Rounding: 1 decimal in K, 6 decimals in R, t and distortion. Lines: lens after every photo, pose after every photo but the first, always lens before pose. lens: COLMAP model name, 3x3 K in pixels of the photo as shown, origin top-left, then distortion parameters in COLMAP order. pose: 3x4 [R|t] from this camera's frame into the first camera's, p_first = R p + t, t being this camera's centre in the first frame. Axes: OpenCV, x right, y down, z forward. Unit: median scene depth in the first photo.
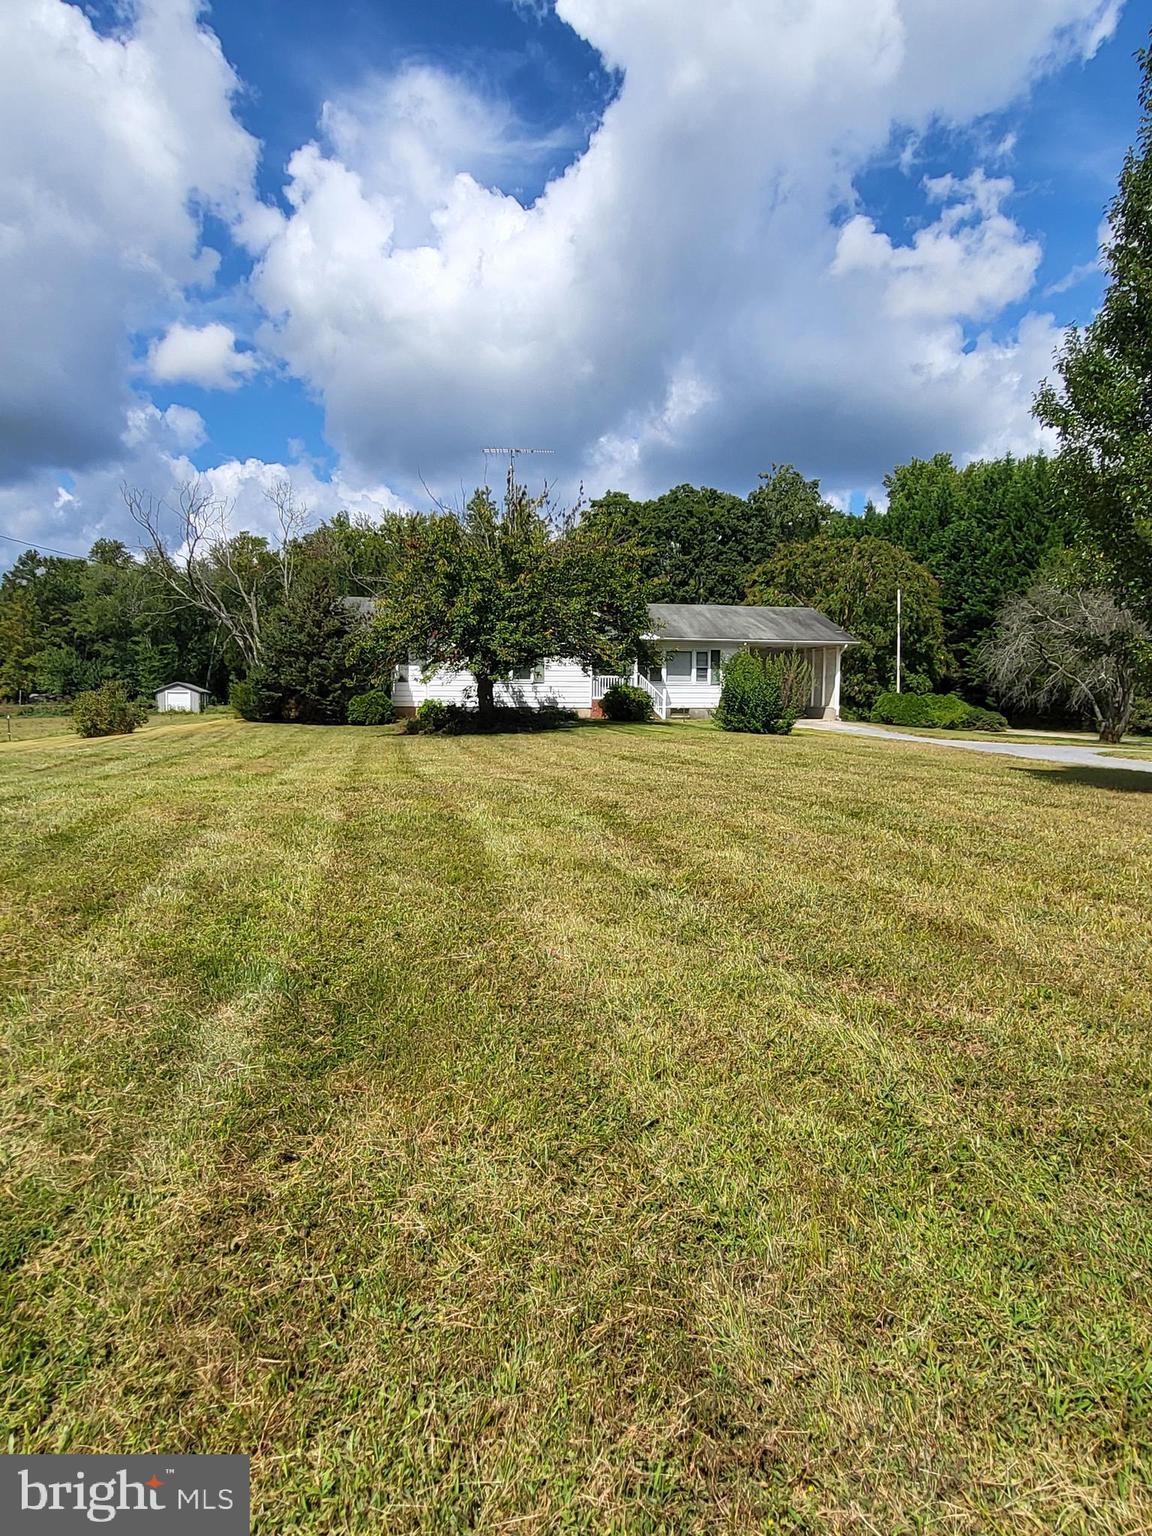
lens RADIAL K [[1030.1, 0, 574.3], [0, 1030.1, 759.9], [0, 0, 1]] dist [0.007058, 0.002946]
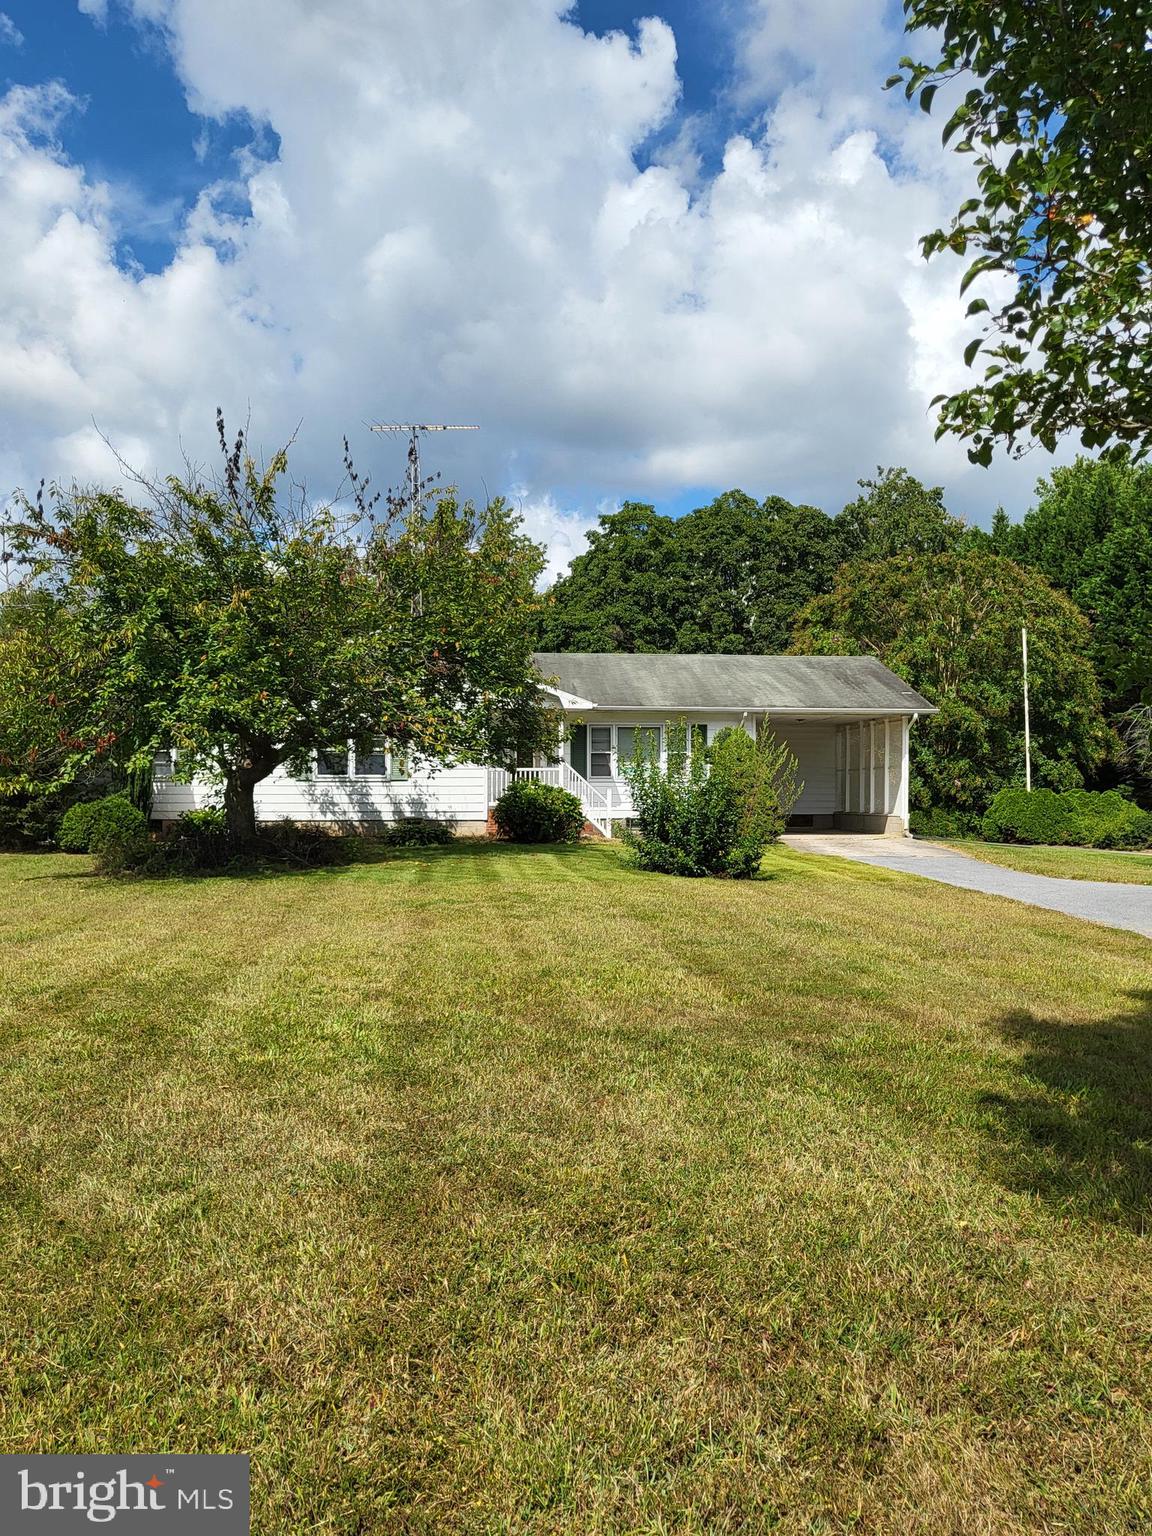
lens RADIAL K [[1312.5, 0, 579.1], [0, 1312.5, 775.1], [0, 0, 1]] dist [-0.042177, -0.007559]
pose [[0.996919, -0.006900, -0.078132, 0.102067], [0.001355, 0.997489, -0.070804, -0.017126], [0.078424, 0.070480, 0.994426, 0.176514]]
